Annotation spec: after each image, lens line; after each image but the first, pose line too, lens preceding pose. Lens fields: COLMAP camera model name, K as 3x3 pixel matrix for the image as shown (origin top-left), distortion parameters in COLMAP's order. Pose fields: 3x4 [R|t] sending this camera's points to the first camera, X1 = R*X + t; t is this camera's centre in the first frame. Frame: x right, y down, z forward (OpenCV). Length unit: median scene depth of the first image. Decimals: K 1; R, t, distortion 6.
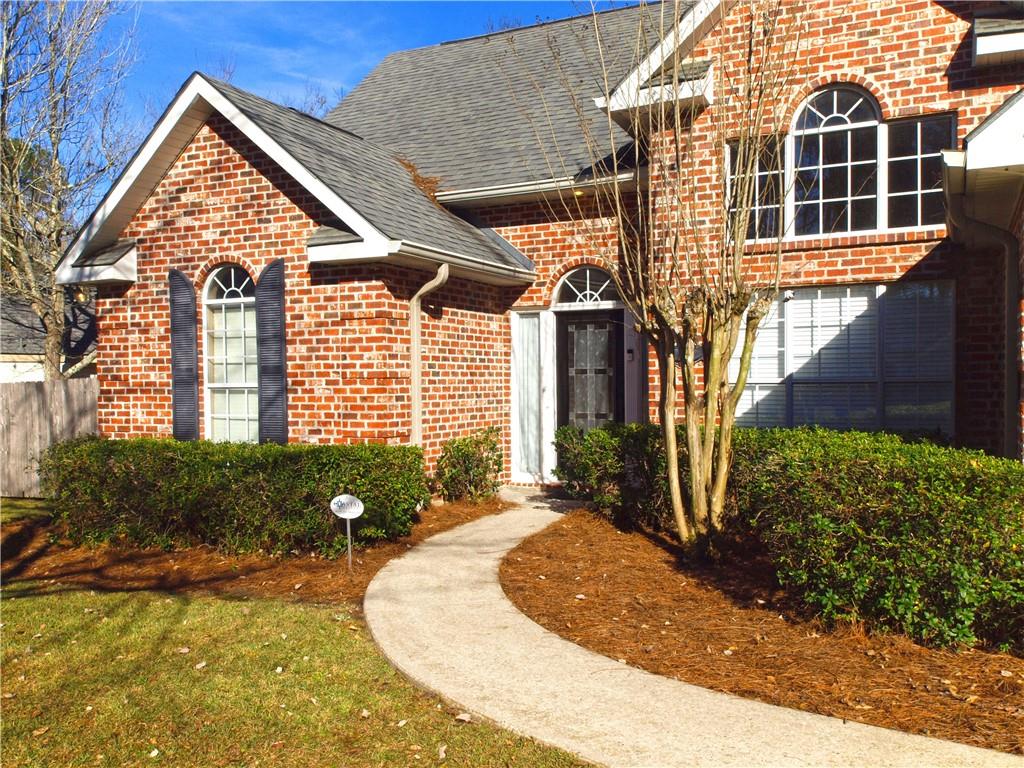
lens RADIAL K [[917.1, 0, 511.7], [0, 917.1, 389.9], [0, 0, 1]] dist [0.037863, -0.006044]
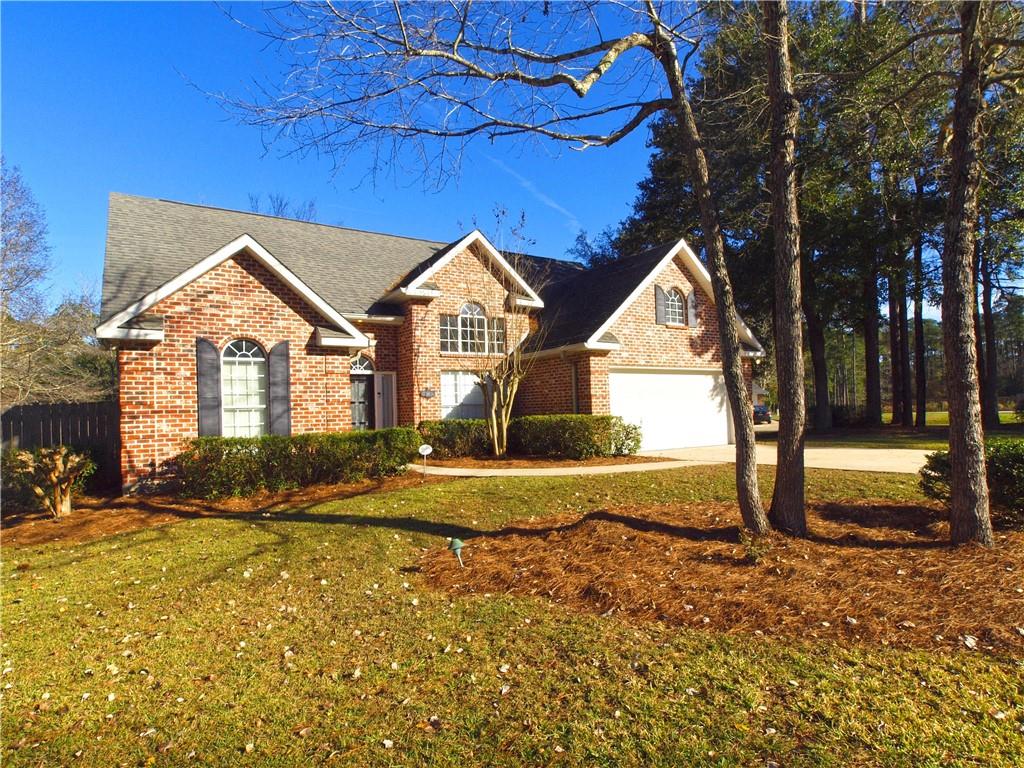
lens RADIAL K [[600.5, 0, 510.3], [0, 600.5, 382.7], [0, 0, 1]] dist [-0.000072, 0.000227]
pose [[0.497908, 0.038512, 0.866374, -1.055601], [0.036824, 0.997174, -0.065490, 0.043235], [-0.866448, 0.064511, 0.495082, -0.014424]]
